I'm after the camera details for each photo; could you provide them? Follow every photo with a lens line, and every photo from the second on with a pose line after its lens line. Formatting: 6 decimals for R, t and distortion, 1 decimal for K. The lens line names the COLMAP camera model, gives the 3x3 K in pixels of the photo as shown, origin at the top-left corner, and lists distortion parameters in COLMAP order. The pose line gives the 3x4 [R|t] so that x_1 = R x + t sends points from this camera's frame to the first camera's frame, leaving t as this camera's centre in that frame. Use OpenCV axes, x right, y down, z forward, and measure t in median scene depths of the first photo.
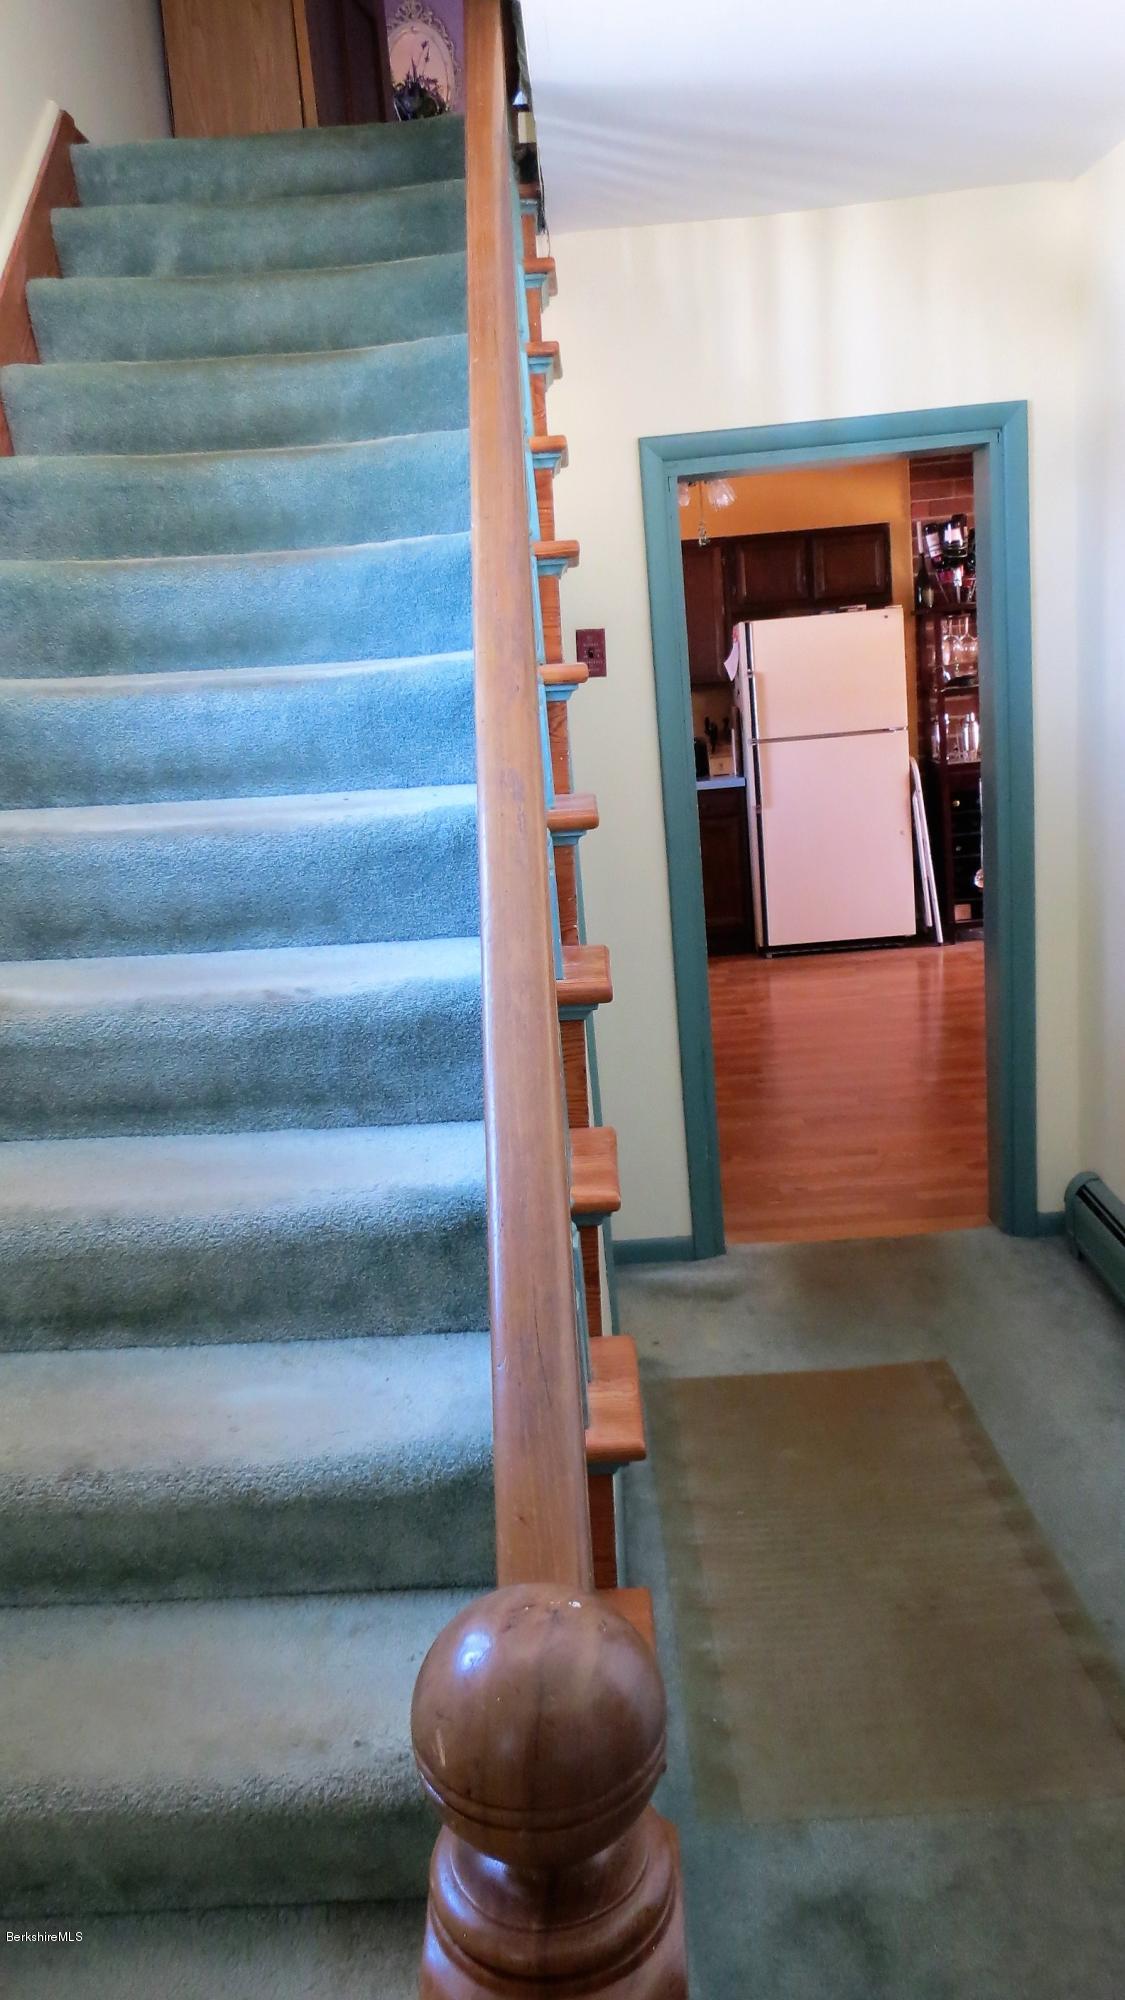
lens RADIAL K [[1427.9, 0, 562.9], [0, 1427.9, 995.7], [0, 0, 1]] dist [-0.021082, 0.009951]
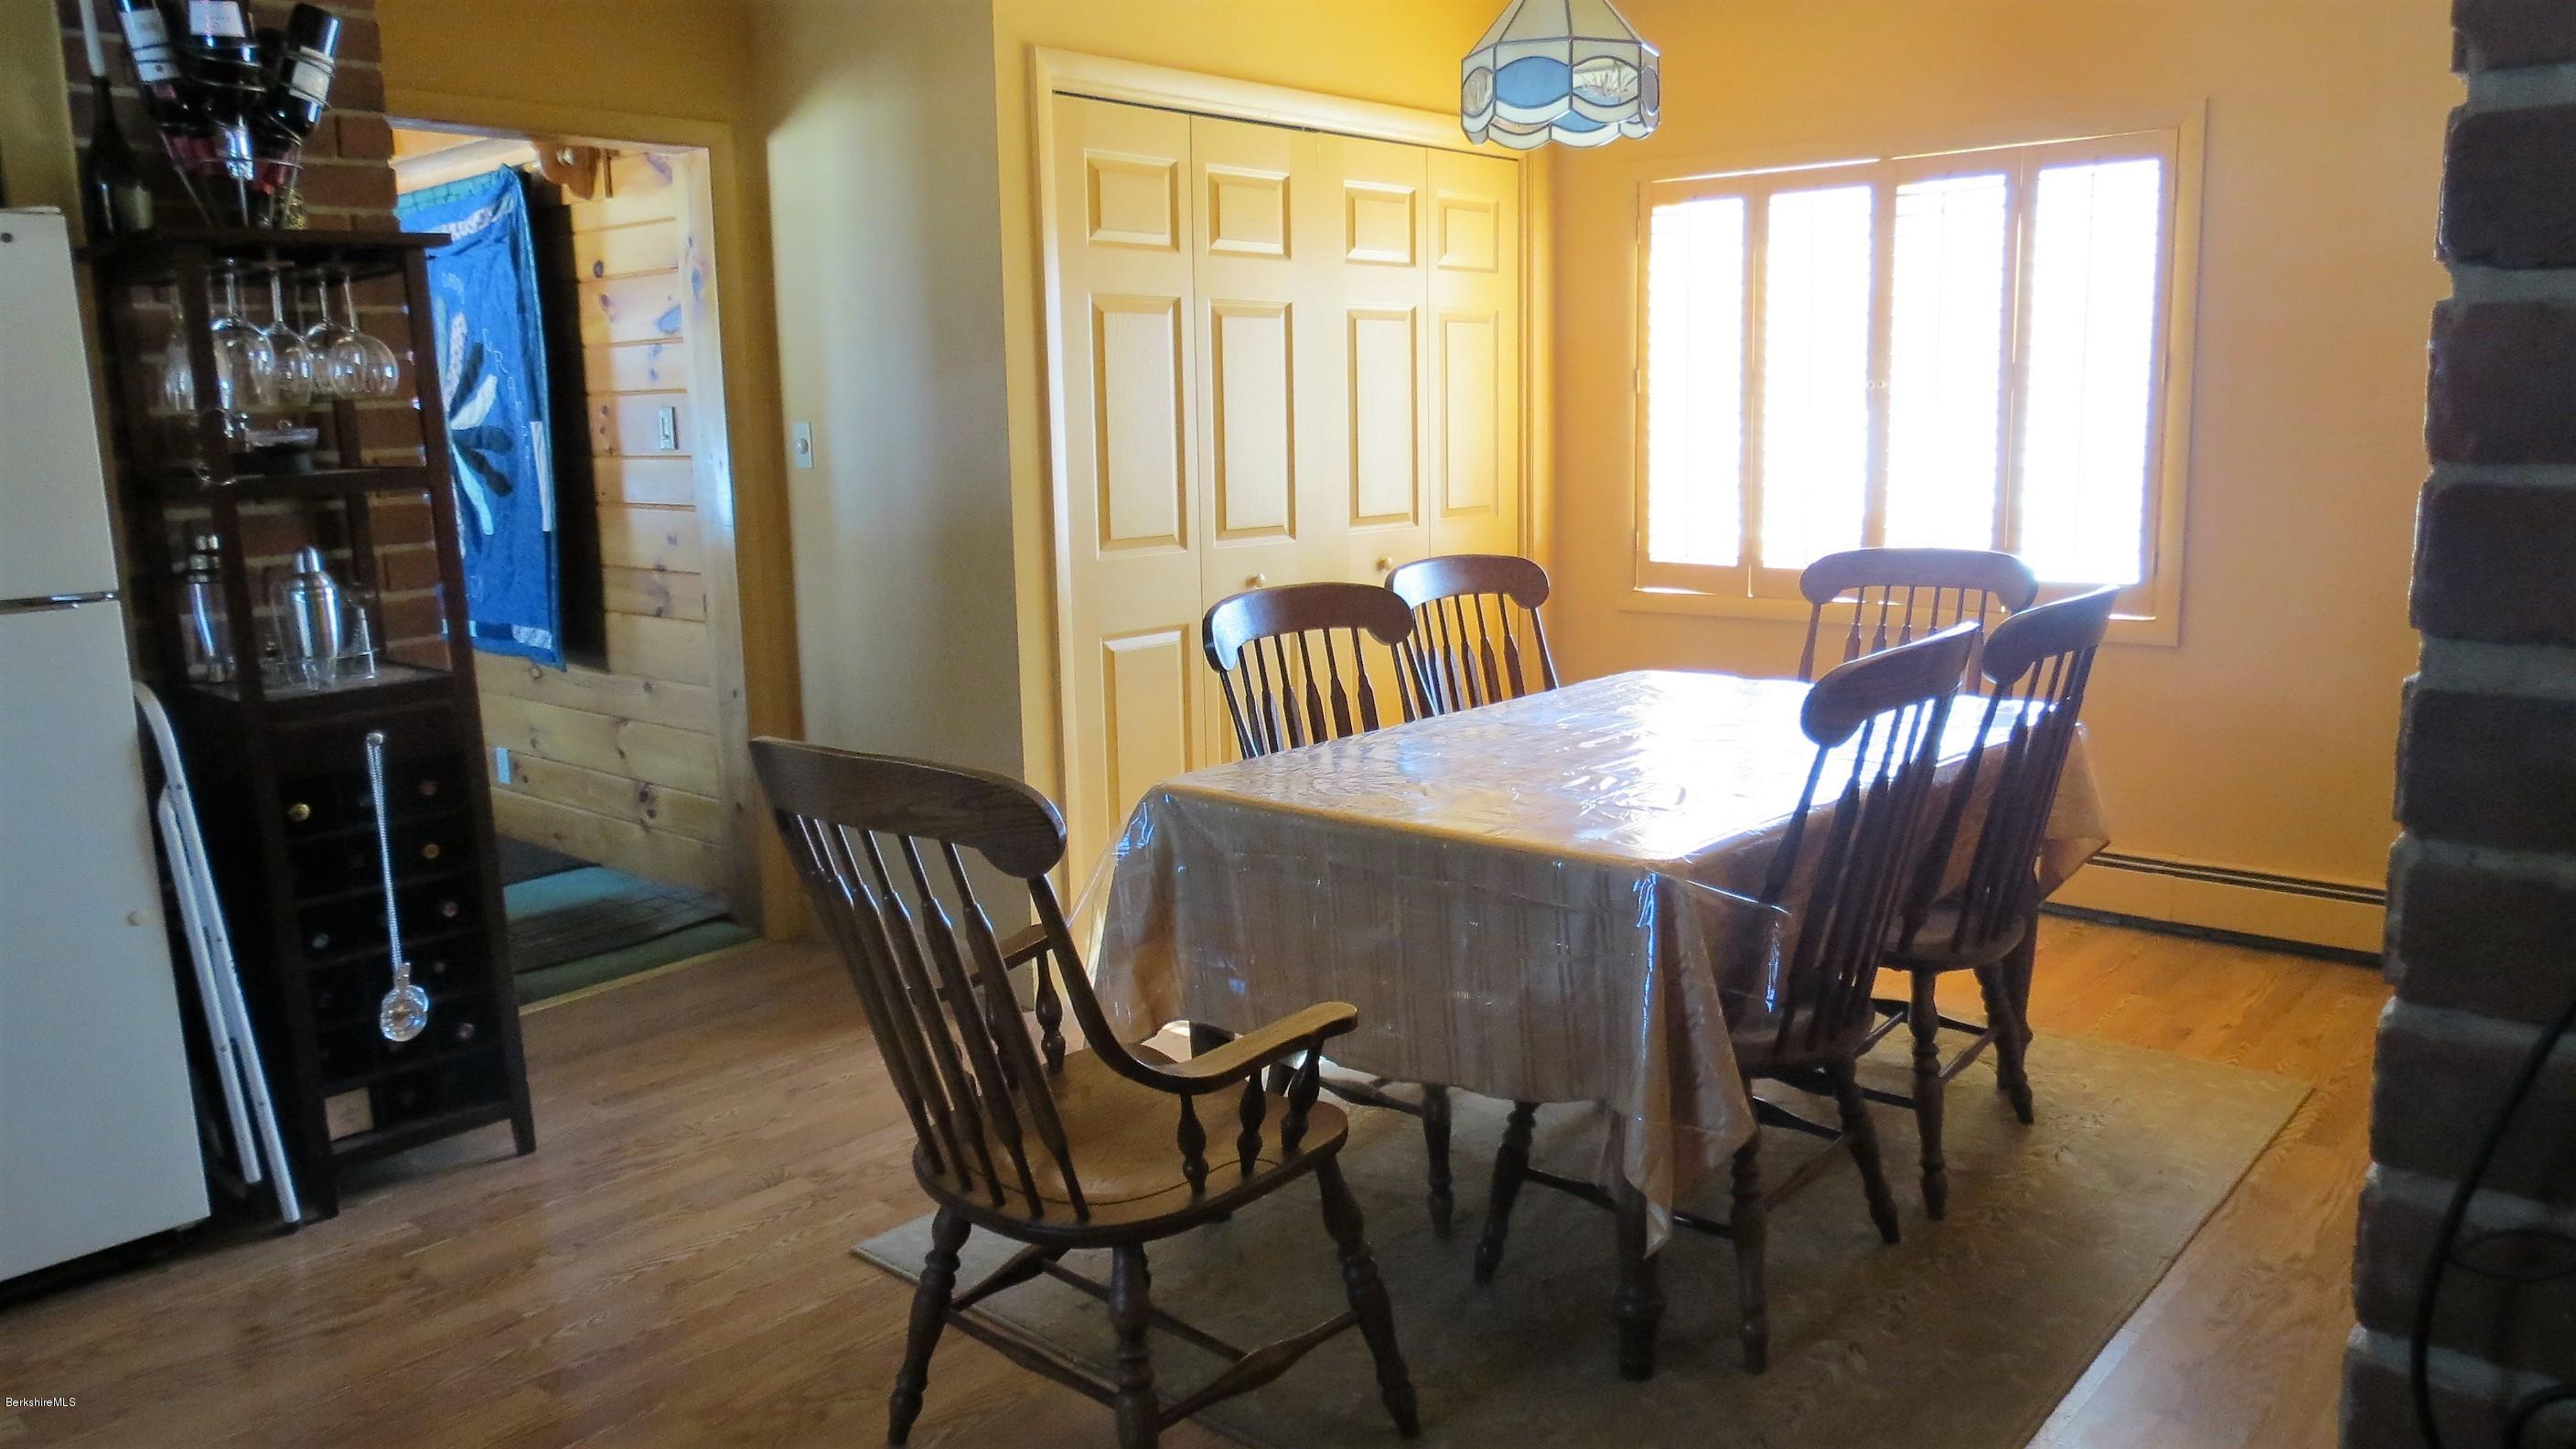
lens RADIAL K [[1839.1, 0, 1283.9], [0, 1839.1, 737.6], [0, 0, 1]] dist [-0.021082, 0.009951]
pose [[0.650569, -0.066504, 0.756530, 0.099056], [0.139144, 0.989734, -0.032651, -0.105344], [-0.746592, 0.126508, 0.653143, 0.536032]]
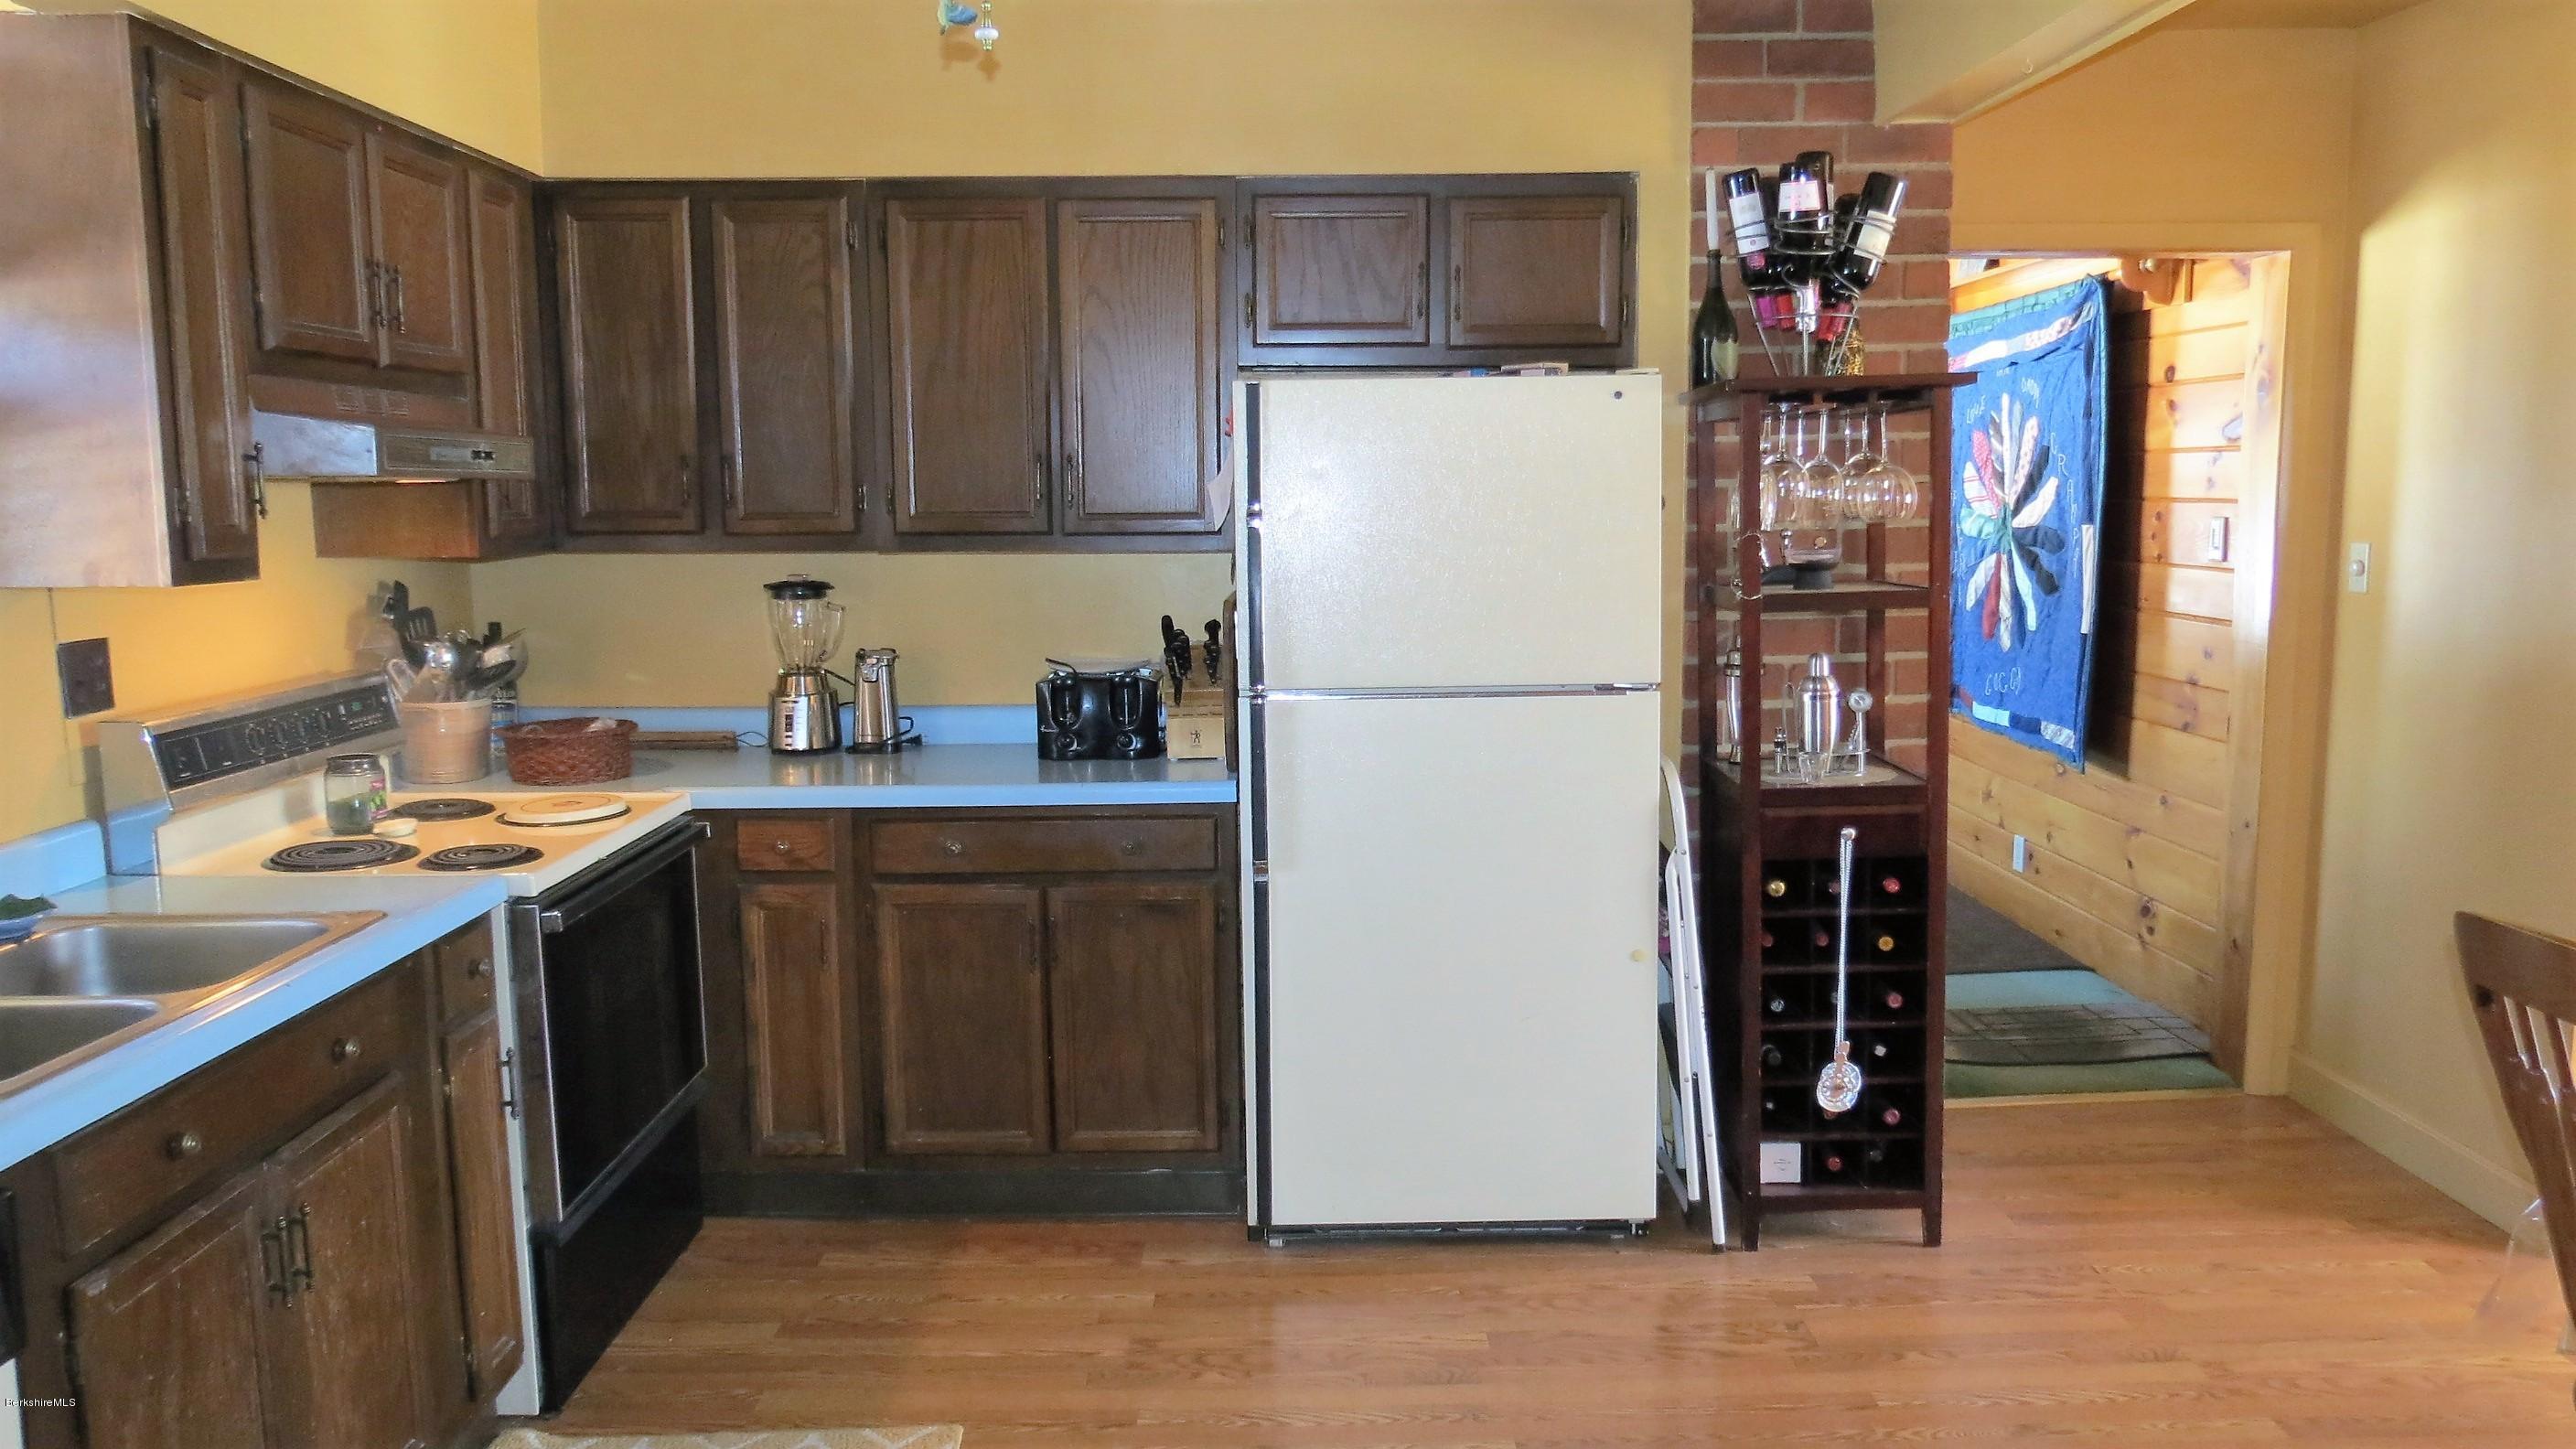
lens RADIAL K [[1839.1, 0, 1285.6], [0, 1839.1, 748.1], [0, 0, 1]] dist [-0.021082, 0.009951]
pose [[0.996932, 0.066828, 0.040761, 0.121644], [-0.062819, 0.993705, -0.092753, -0.118247], [-0.046702, 0.089908, 0.994854, 0.511660]]
